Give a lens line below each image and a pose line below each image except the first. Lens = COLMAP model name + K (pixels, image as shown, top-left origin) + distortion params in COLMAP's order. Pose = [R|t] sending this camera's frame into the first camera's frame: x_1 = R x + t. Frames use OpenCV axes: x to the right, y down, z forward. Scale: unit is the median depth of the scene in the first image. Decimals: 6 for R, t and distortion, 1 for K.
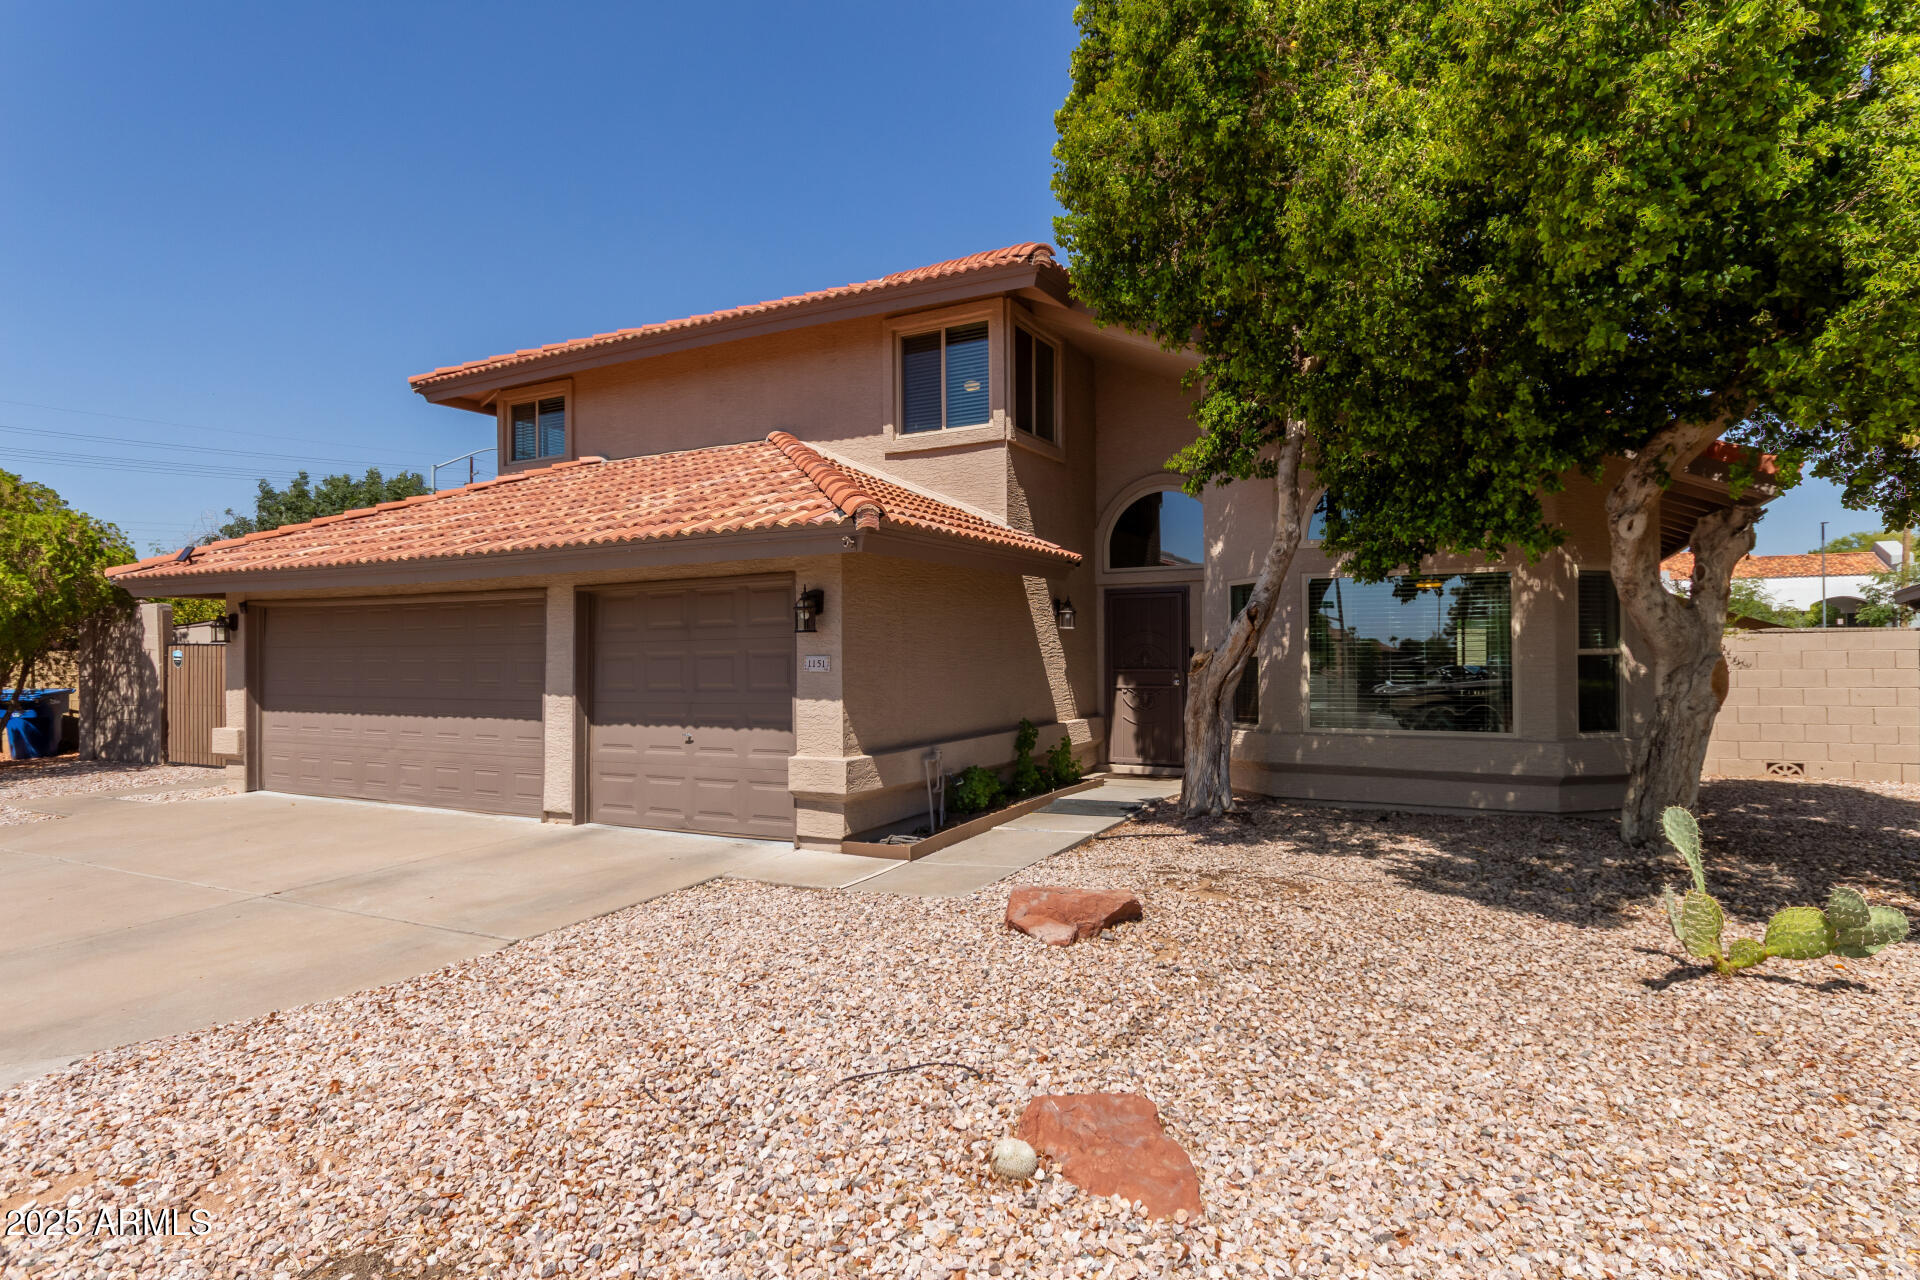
lens RADIAL K [[951.6, 0, 1018.7], [0, 951.6, 643.4], [0, 0, 1]] dist [-0.004876, -0.000286]
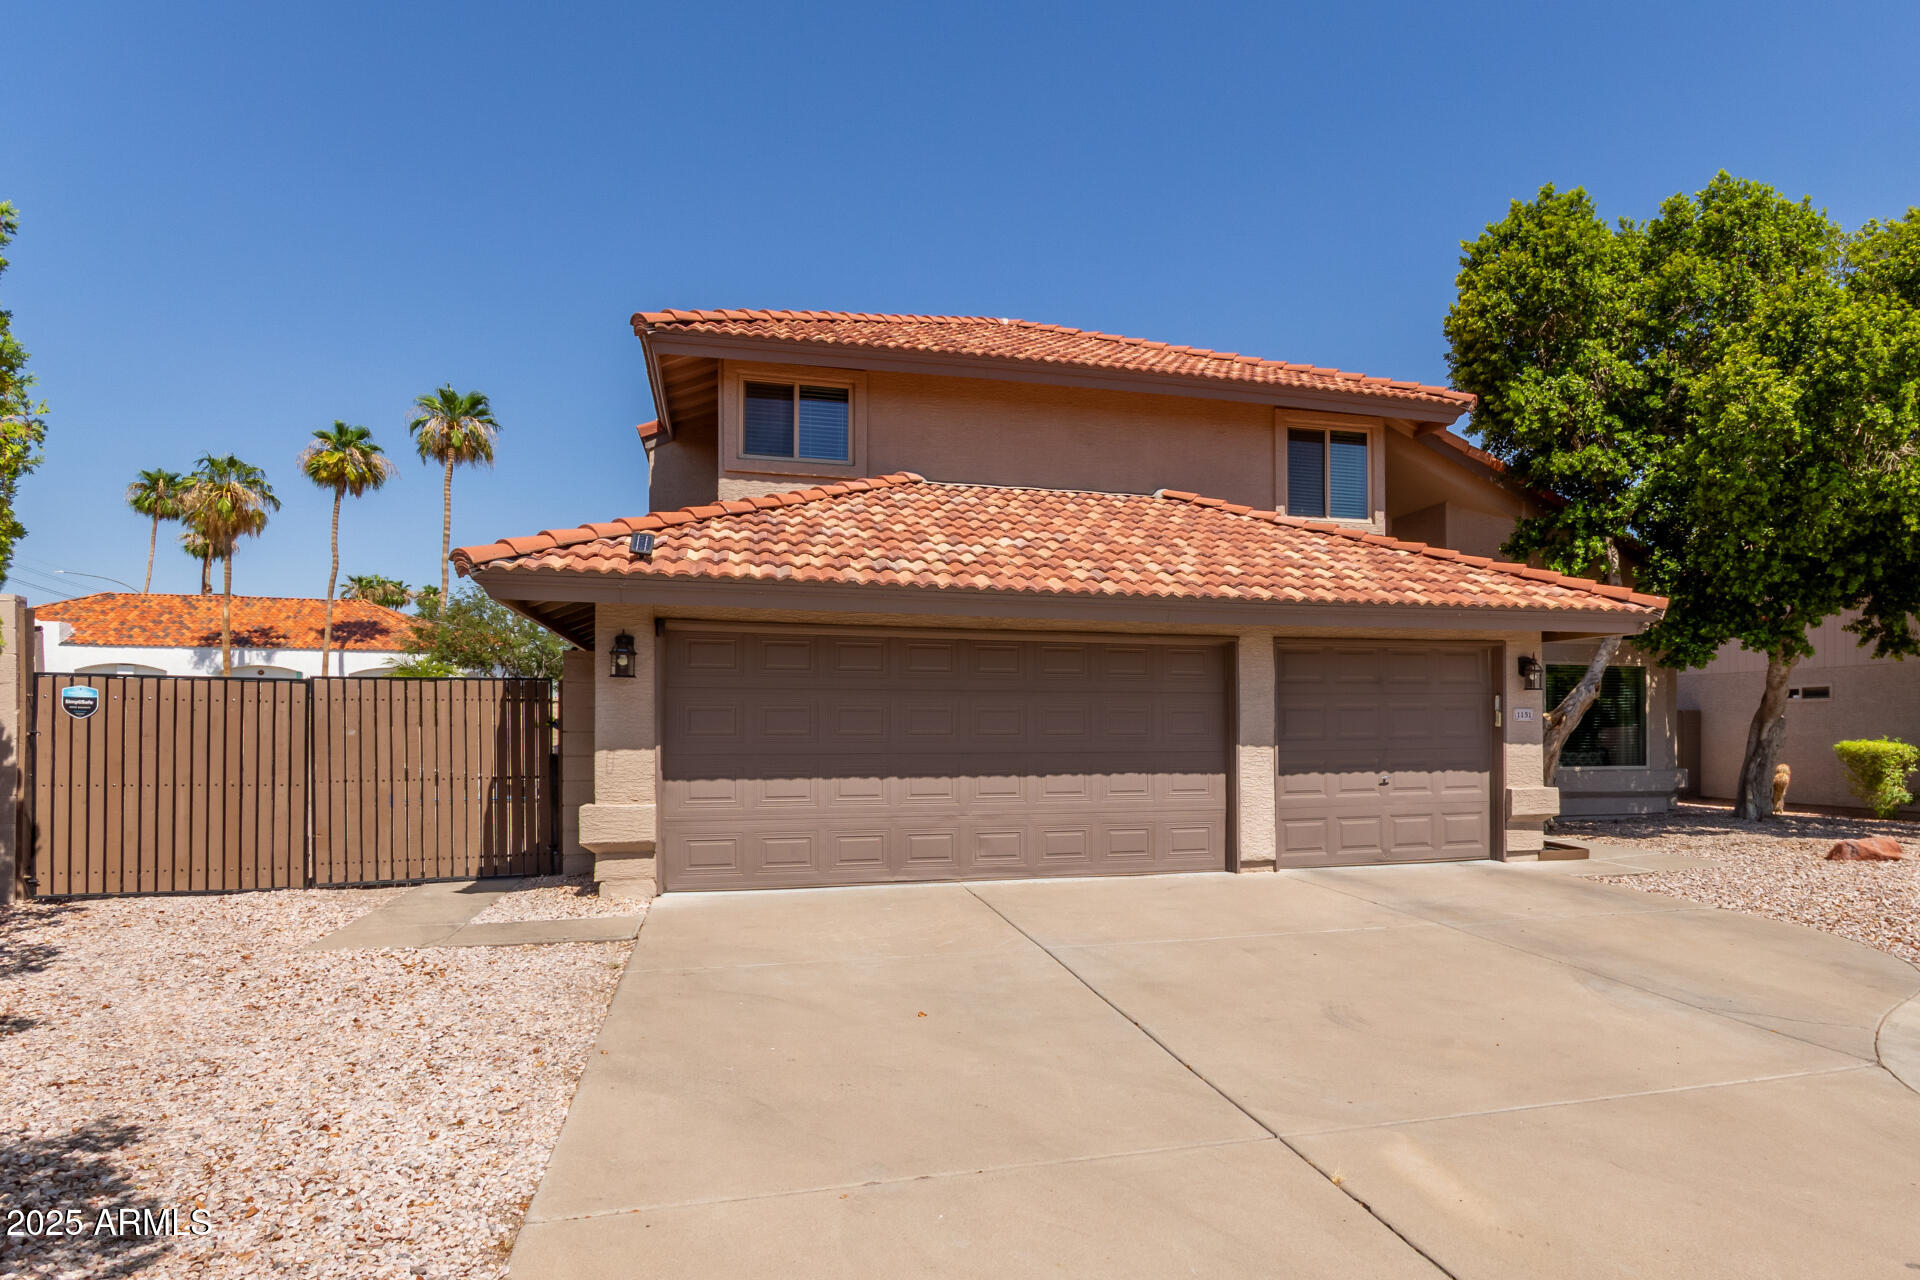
lens RADIAL K [[1099.2, 0, 1032.5], [0, 1099.2, 725.2], [0, 0, 1]] dist [-0.001952, -0.000458]
pose [[0.757574, 0.006604, 0.652716, -1.354935], [-0.012286, 0.999916, 0.004143, 0.027998], [-0.652634, -0.011158, 0.757591, 0.245149]]
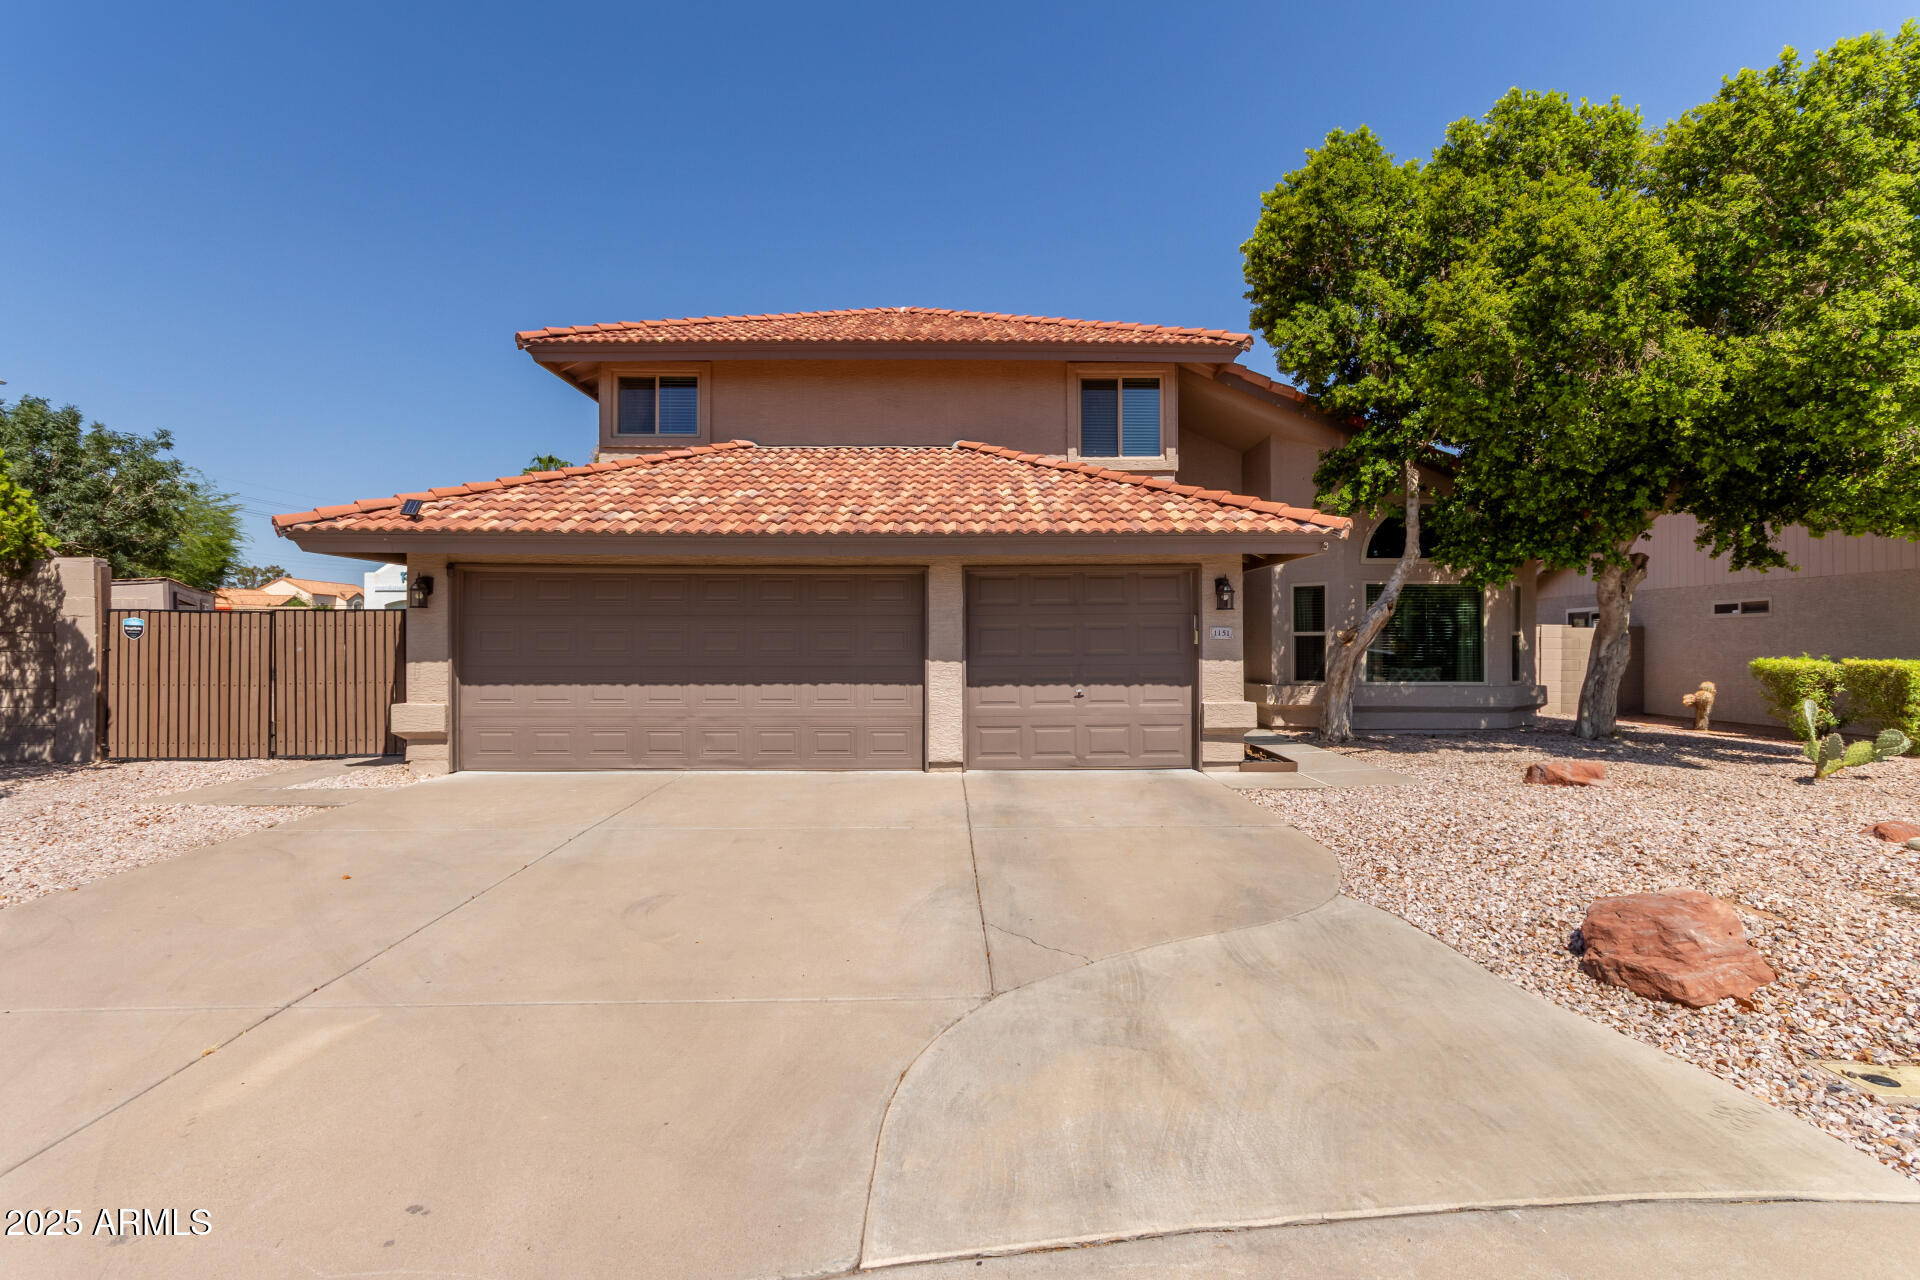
lens RADIAL K [[888.0, 0, 963.0], [0, 888.0, 634.0], [0, 0, 1]] dist [0.005557, -0.002873]
pose [[0.903759, 0.009075, 0.427945, -0.876794], [-0.009647, 0.999953, -0.000831, 0.019957], [-0.427932, -0.003377, 0.903804, 0.003765]]
